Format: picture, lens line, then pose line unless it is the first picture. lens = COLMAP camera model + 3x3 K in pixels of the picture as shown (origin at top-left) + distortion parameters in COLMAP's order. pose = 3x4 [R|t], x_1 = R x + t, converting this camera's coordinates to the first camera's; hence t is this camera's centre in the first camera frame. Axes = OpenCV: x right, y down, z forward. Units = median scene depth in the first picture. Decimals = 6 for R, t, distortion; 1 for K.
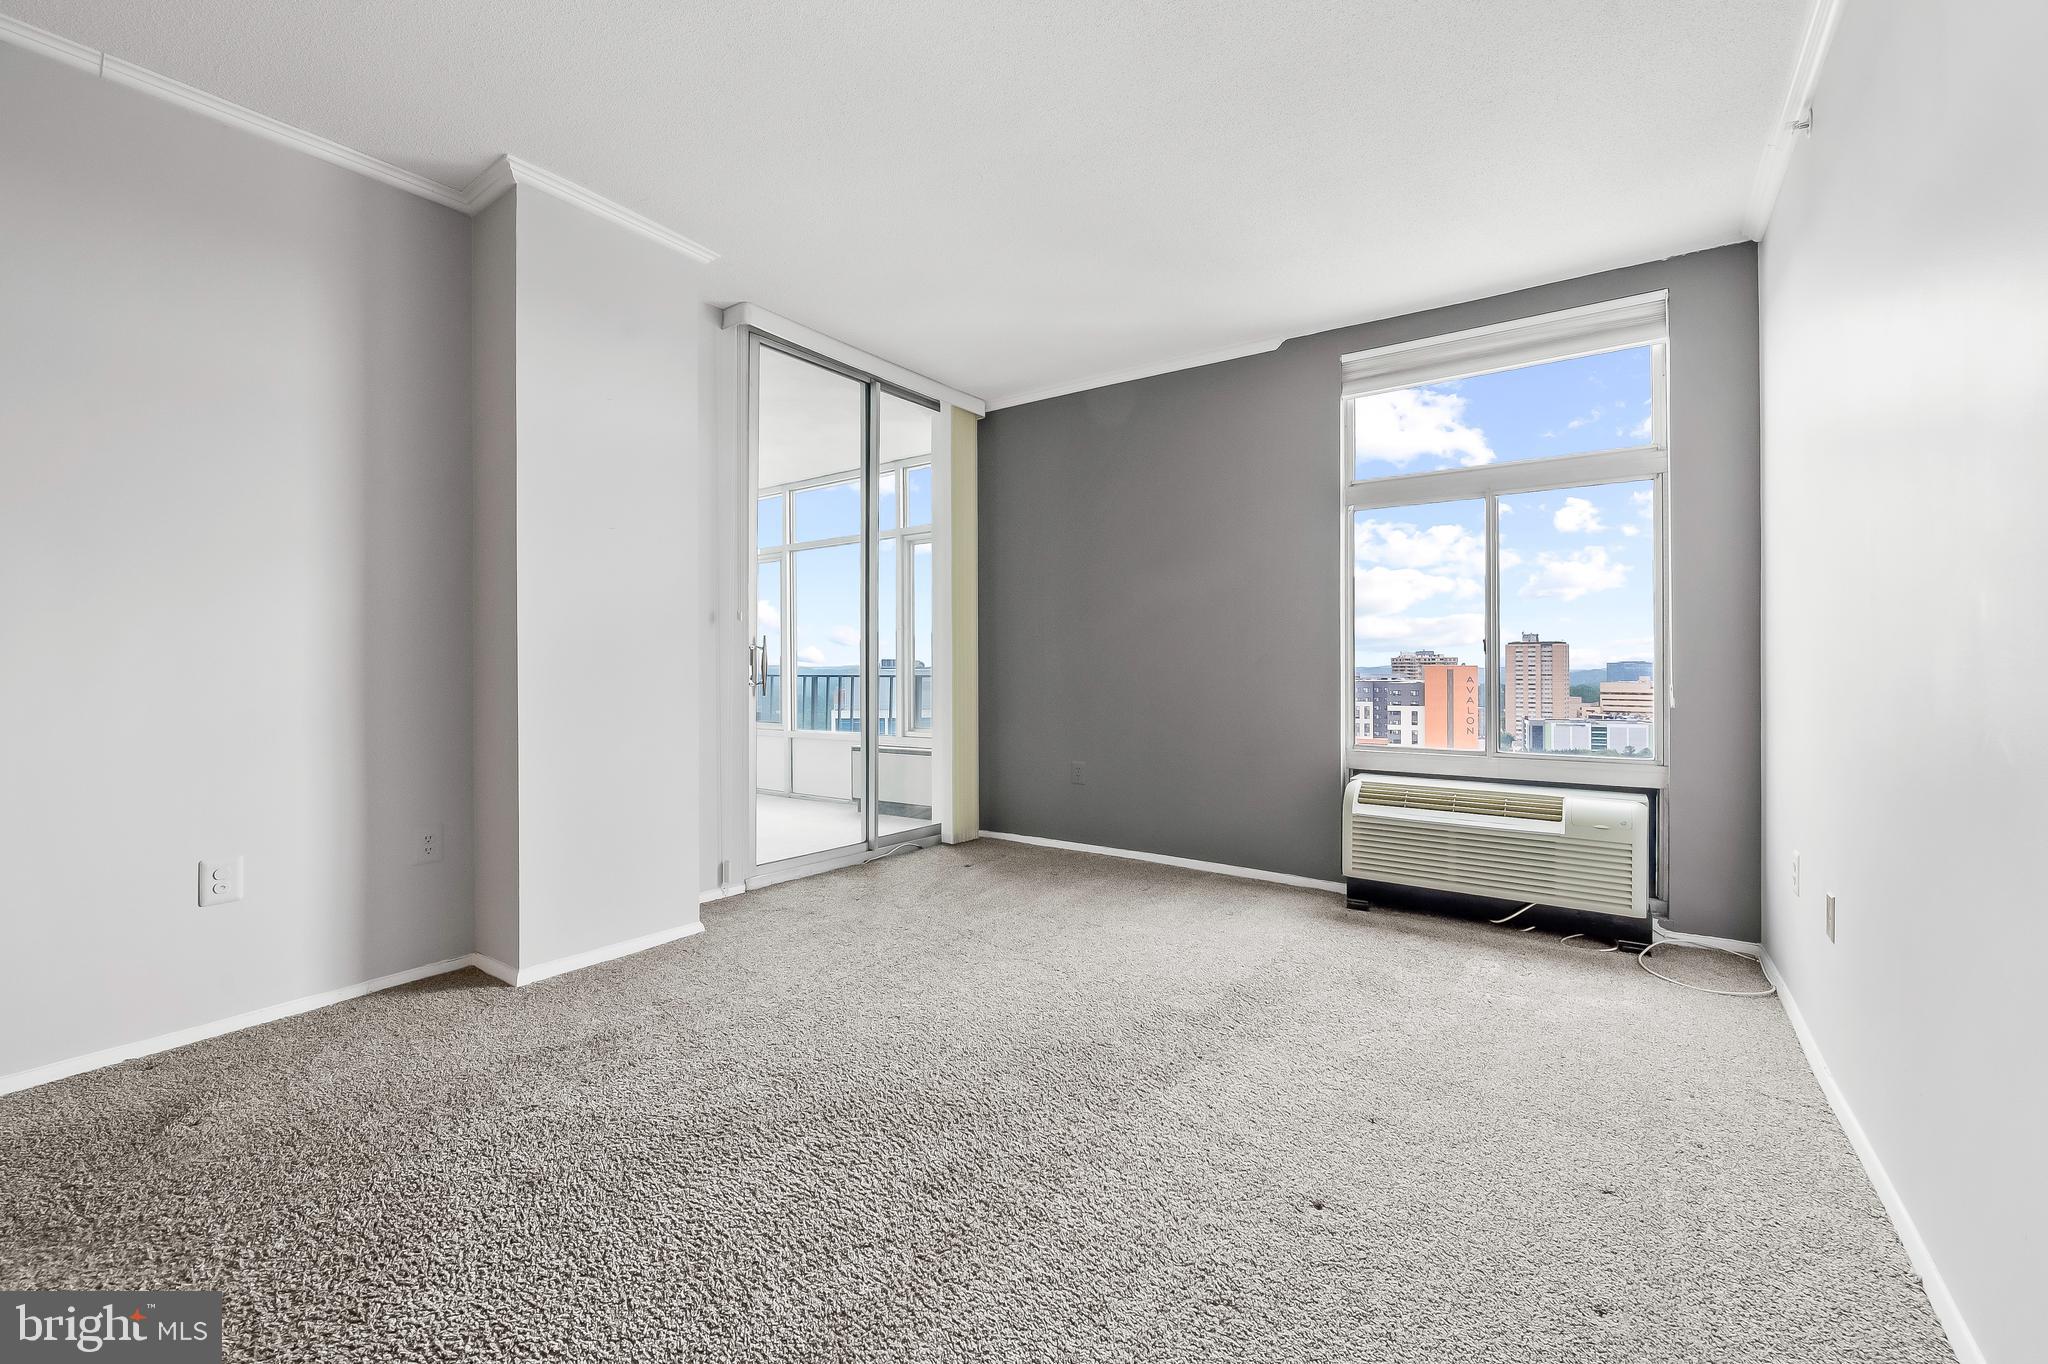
lens RADIAL K [[825.2, 0, 1033.2], [0, 825.2, 657.8], [0, 0, 1]] dist [-0.000985, -0.002773]
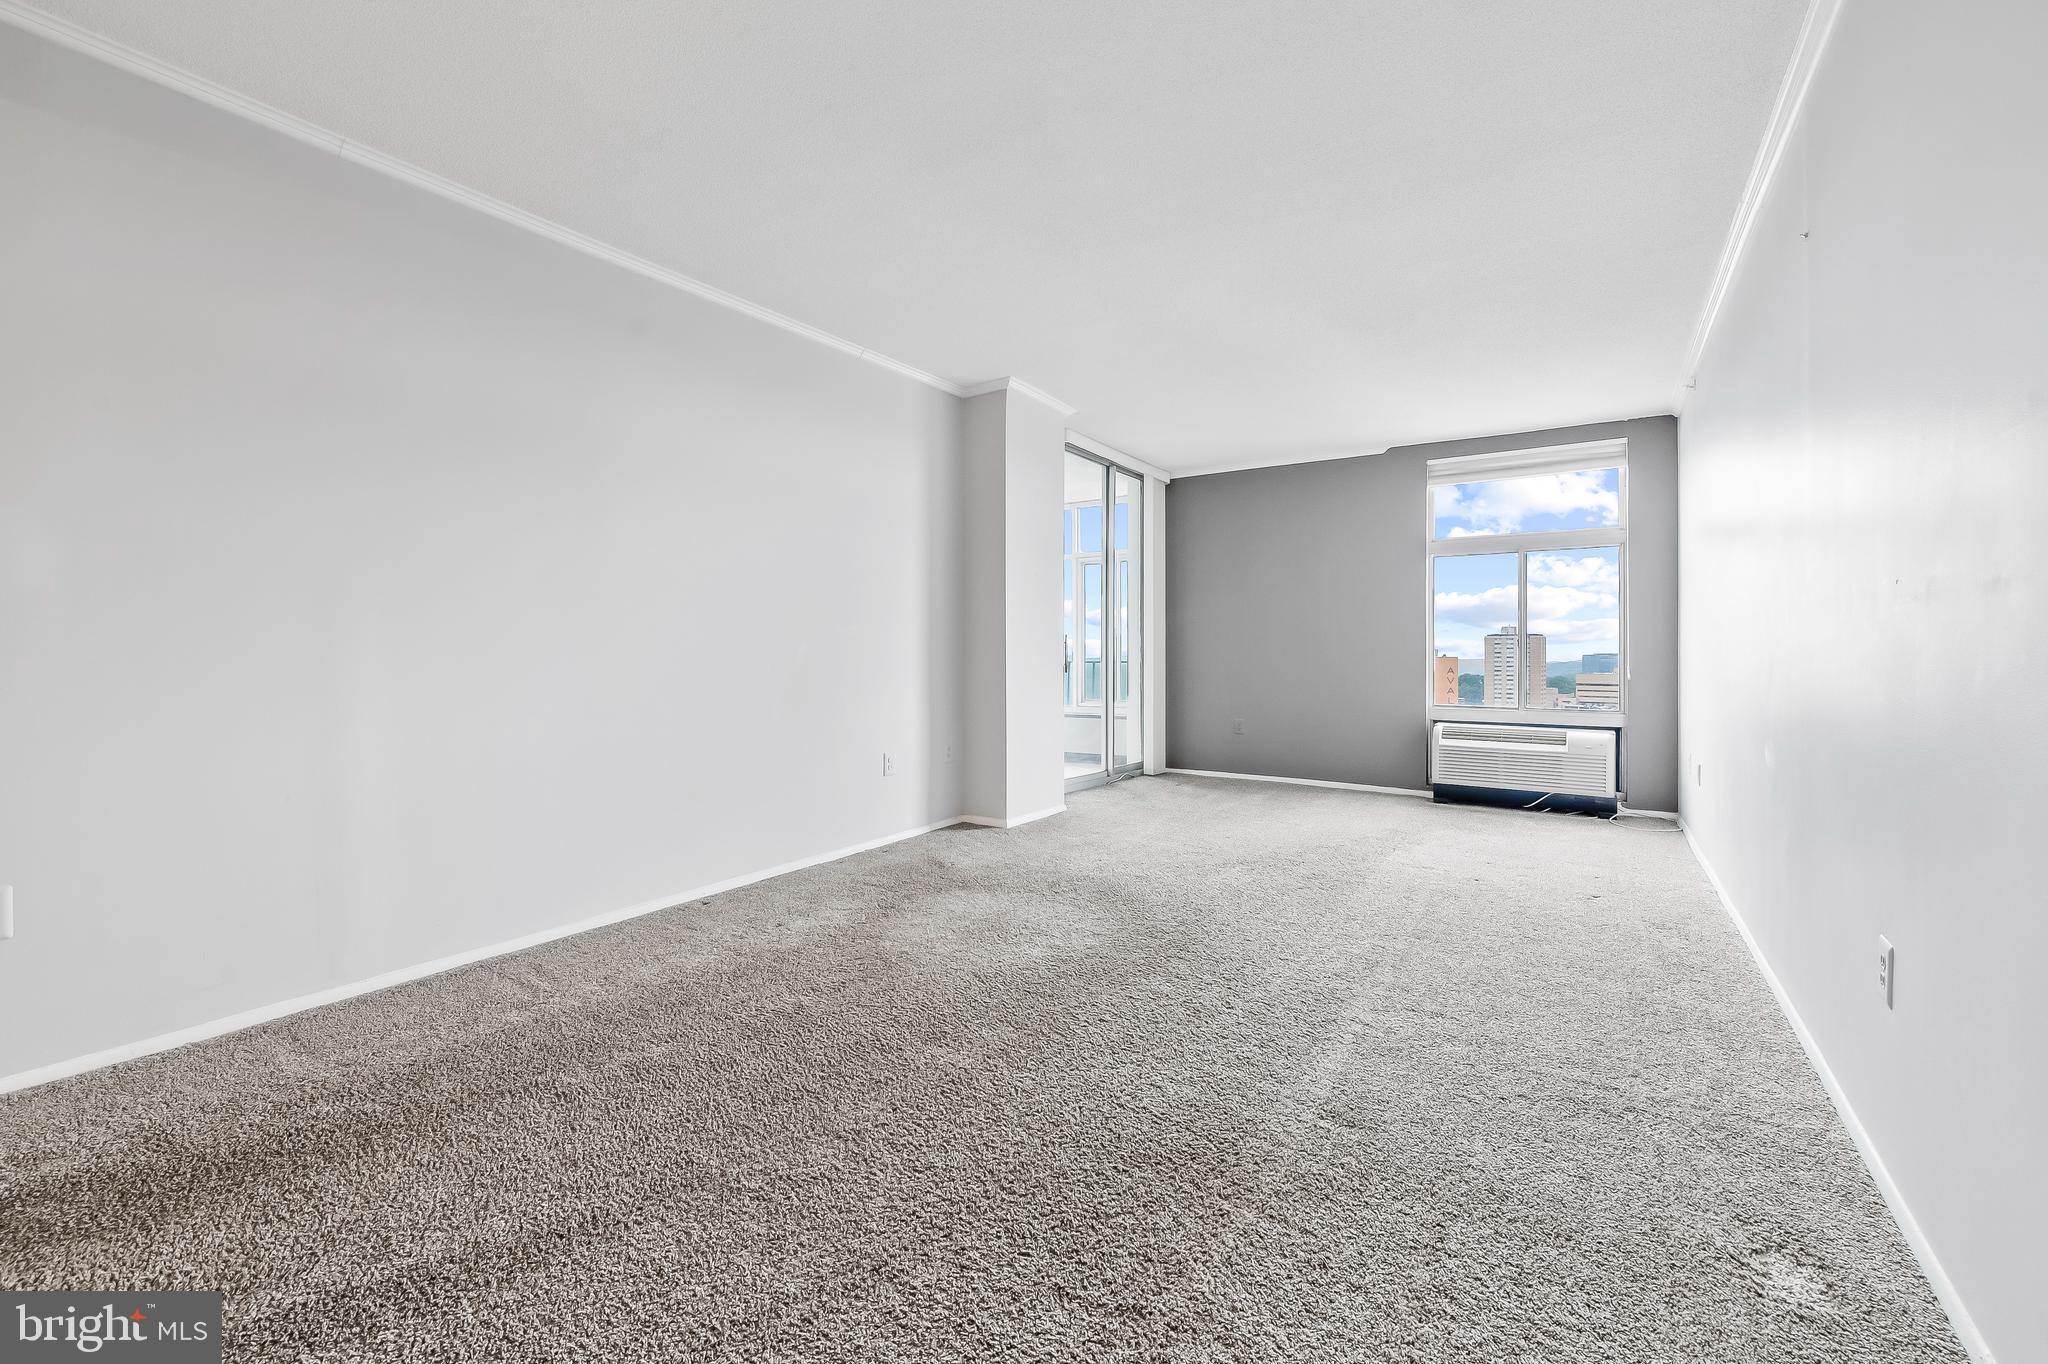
lens RADIAL K [[825.2, 0, 1033.2], [0, 825.2, 657.8], [0, 0, 1]] dist [-0.000985, -0.002773]
pose [[0.999794, 0.002278, 0.020191, -0.491029], [-0.002508, 0.999932, 0.011397, -0.001530], [-0.020164, -0.011445, 0.999731, -0.676413]]
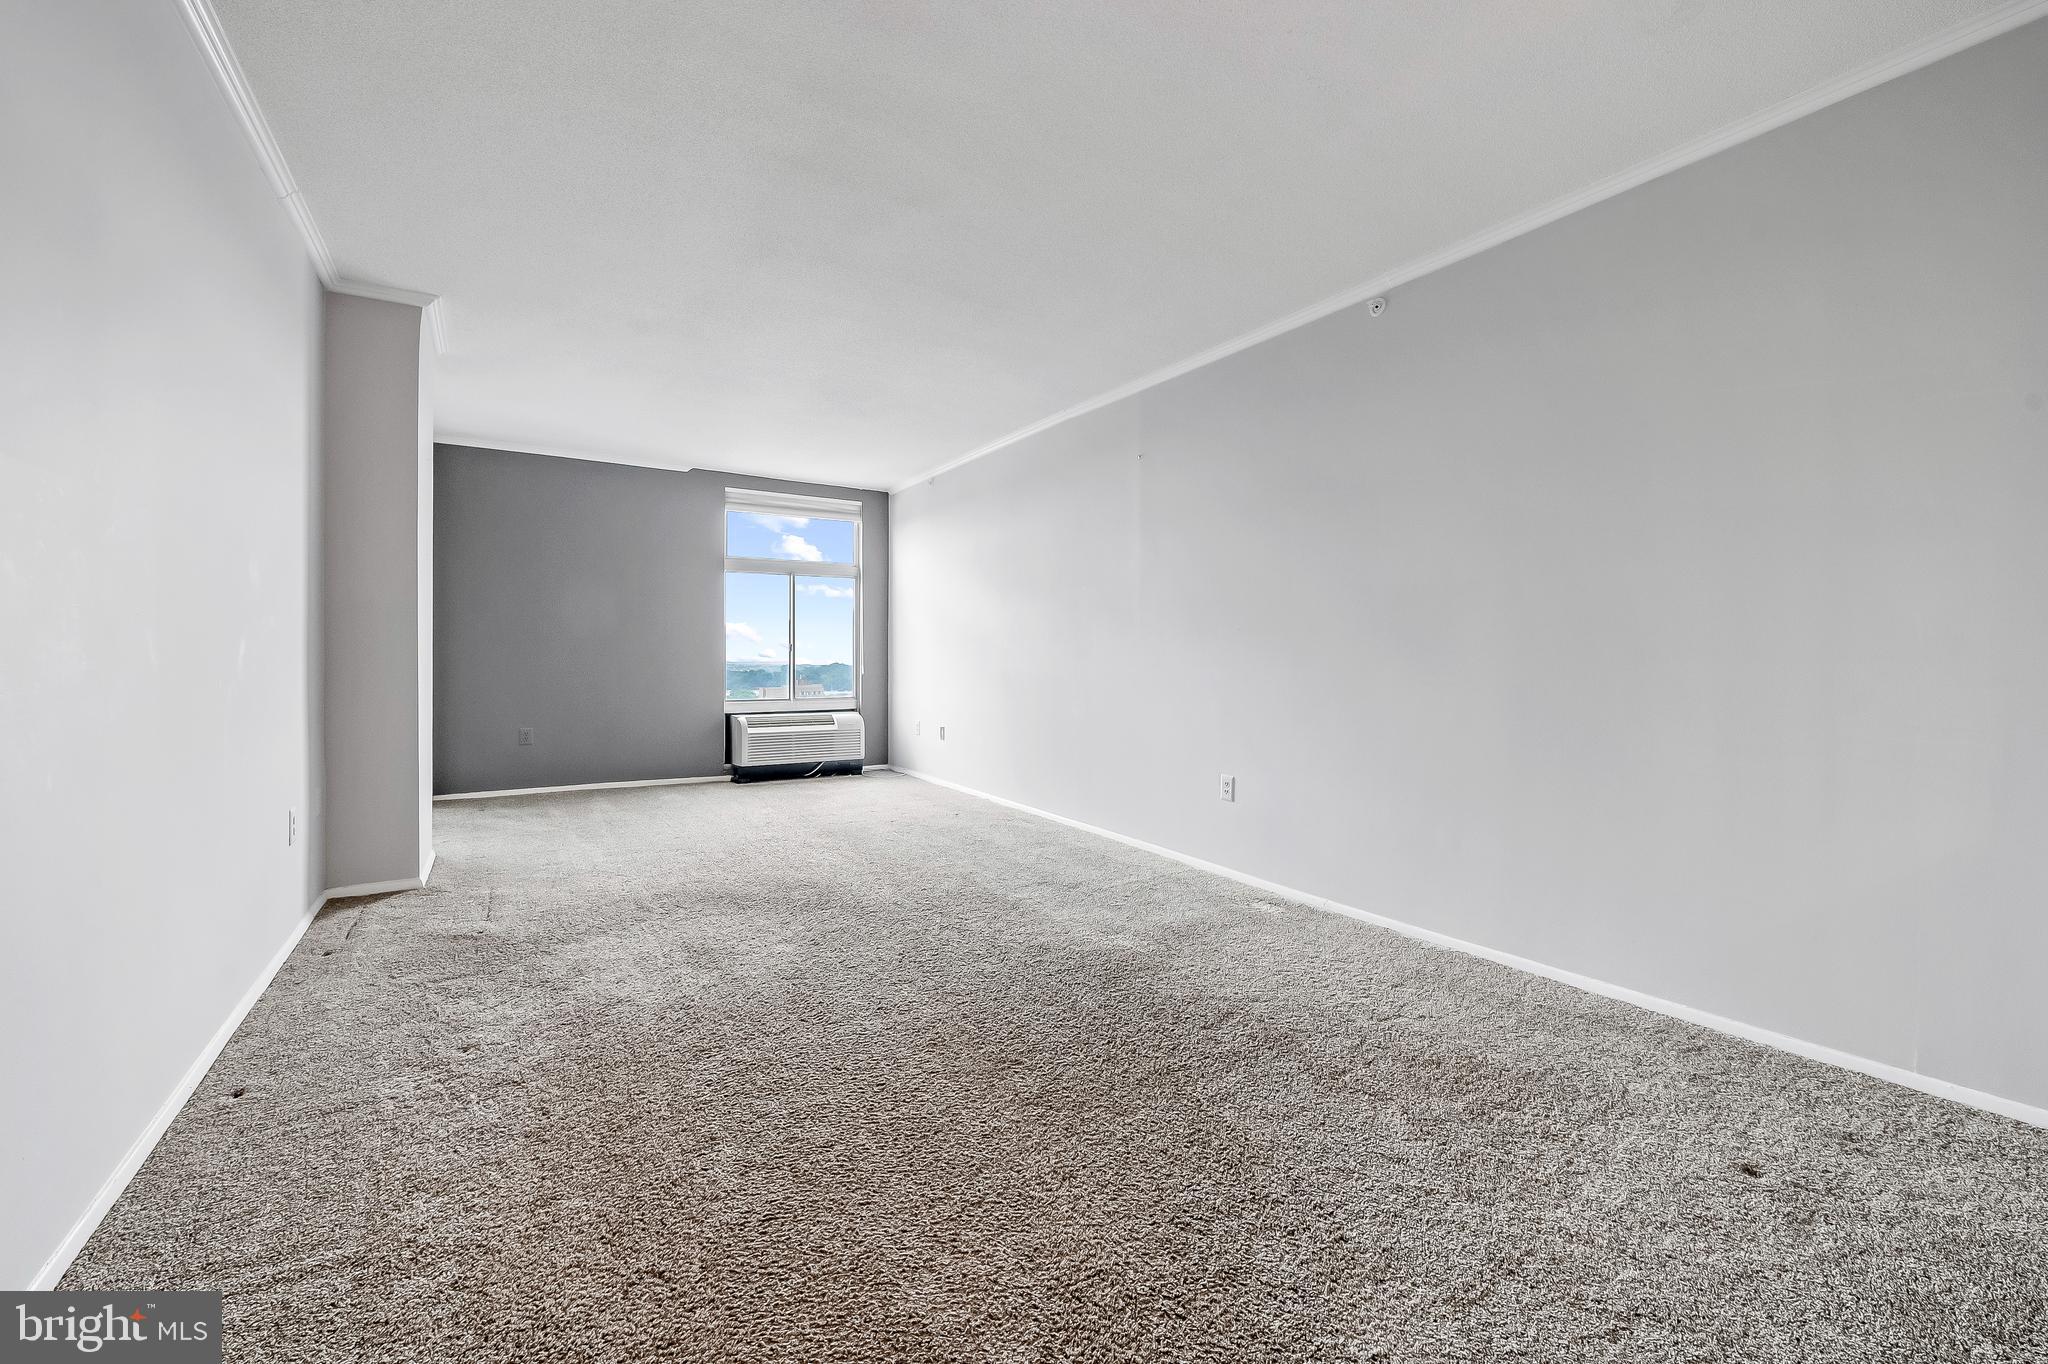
lens RADIAL K [[825.2, 0, 1033.2], [0, 825.2, 657.8], [0, 0, 1]] dist [-0.000985, -0.002773]
pose [[0.383261, -0.000717, 0.923640, -1.229432], [-0.008729, 0.999952, 0.004398, -0.003702], [-0.923599, -0.009748, 0.383237, -0.387982]]
